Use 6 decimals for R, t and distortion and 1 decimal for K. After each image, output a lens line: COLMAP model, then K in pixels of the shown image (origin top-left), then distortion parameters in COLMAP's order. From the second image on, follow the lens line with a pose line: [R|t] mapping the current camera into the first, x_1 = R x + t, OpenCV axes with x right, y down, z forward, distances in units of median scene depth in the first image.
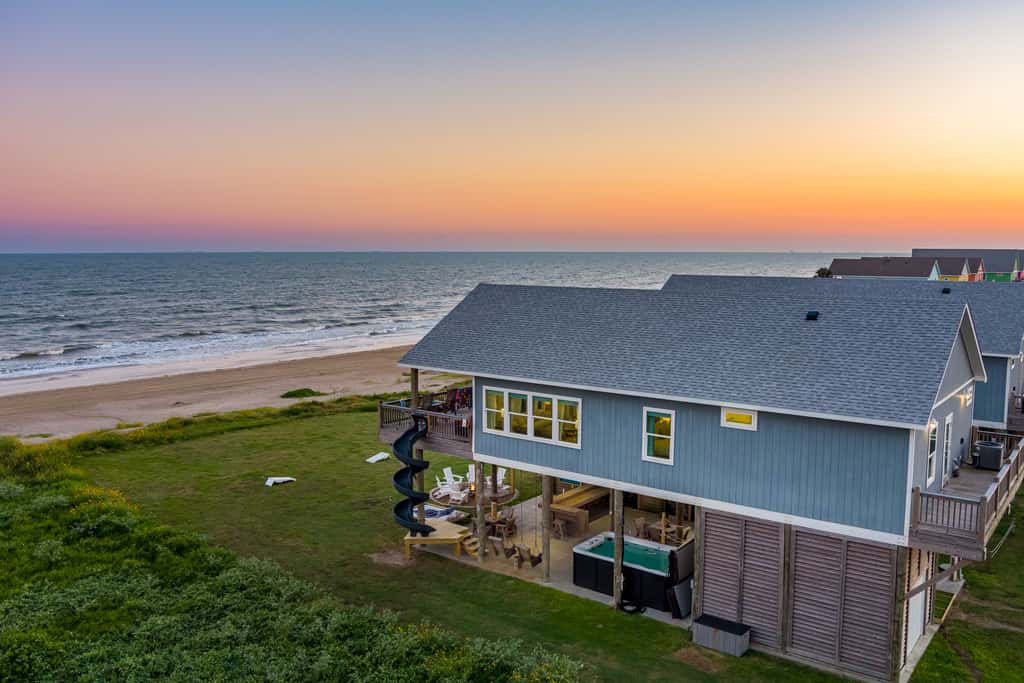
lens RADIAL K [[832.6, 0, 506.8], [0, 832.6, 343.2], [0, 0, 1]] dist [-0.016628, 0.004619]
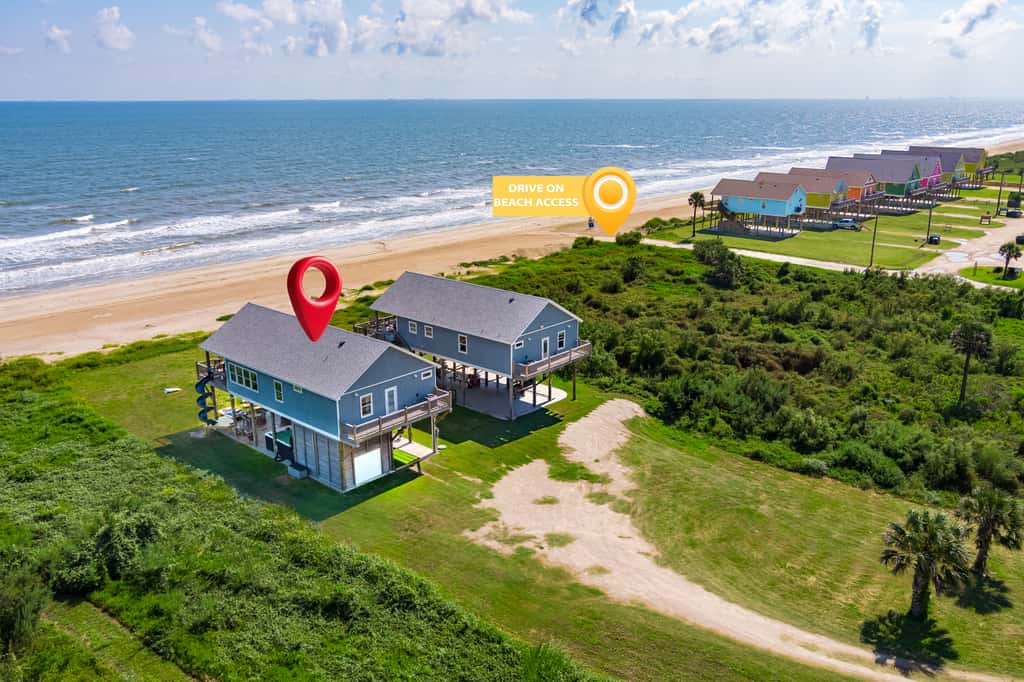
lens RADIAL K [[832.6, 0, 516.2], [0, 832.6, 336.2], [0, 0, 1]] dist [-0.016628, 0.004619]
pose [[0.998369, 0.015199, -0.055035, 0.824377], [-0.005650, 0.985484, 0.169672, -0.379991], [0.056815, -0.169084, 0.983963, -1.082554]]
